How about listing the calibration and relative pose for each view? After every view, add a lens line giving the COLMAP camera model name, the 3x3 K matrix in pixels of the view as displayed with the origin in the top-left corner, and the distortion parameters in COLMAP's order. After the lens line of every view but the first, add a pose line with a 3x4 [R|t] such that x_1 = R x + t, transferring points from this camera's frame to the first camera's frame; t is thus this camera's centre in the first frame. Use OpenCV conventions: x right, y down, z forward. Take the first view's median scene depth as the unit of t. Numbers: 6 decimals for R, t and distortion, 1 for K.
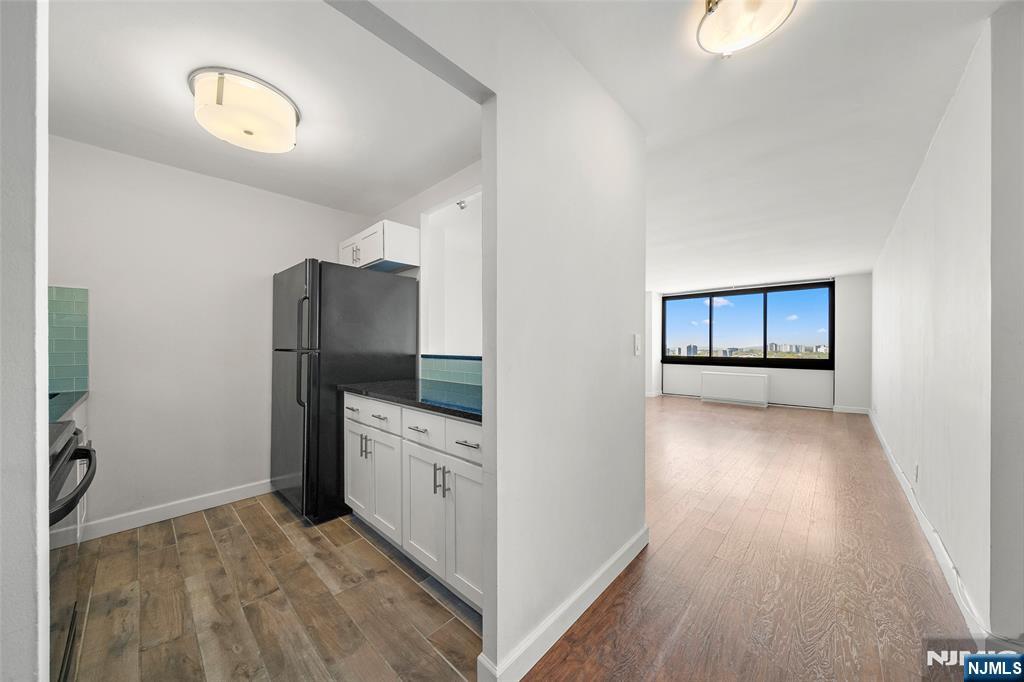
lens RADIAL K [[349.2, 0, 509.8], [0, 349.2, 345.7], [0, 0, 1]] dist [-0.002247, -0.000224]
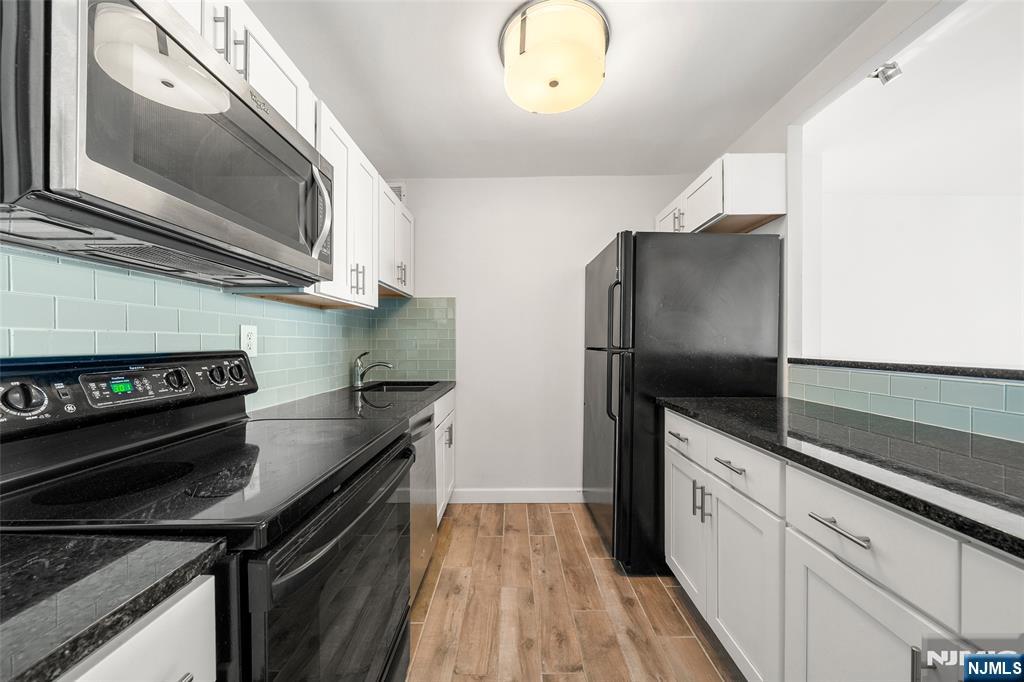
lens RADIAL K [[349.2, 0, 509.8], [0, 349.2, 345.7], [0, 0, 1]] dist [-0.002247, -0.000224]
pose [[0.673963, 0.003967, -0.738755, -0.167376], [-0.000509, 0.999988, 0.004905, 0.001032], [0.738765, -0.002930, 0.673956, 0.292310]]
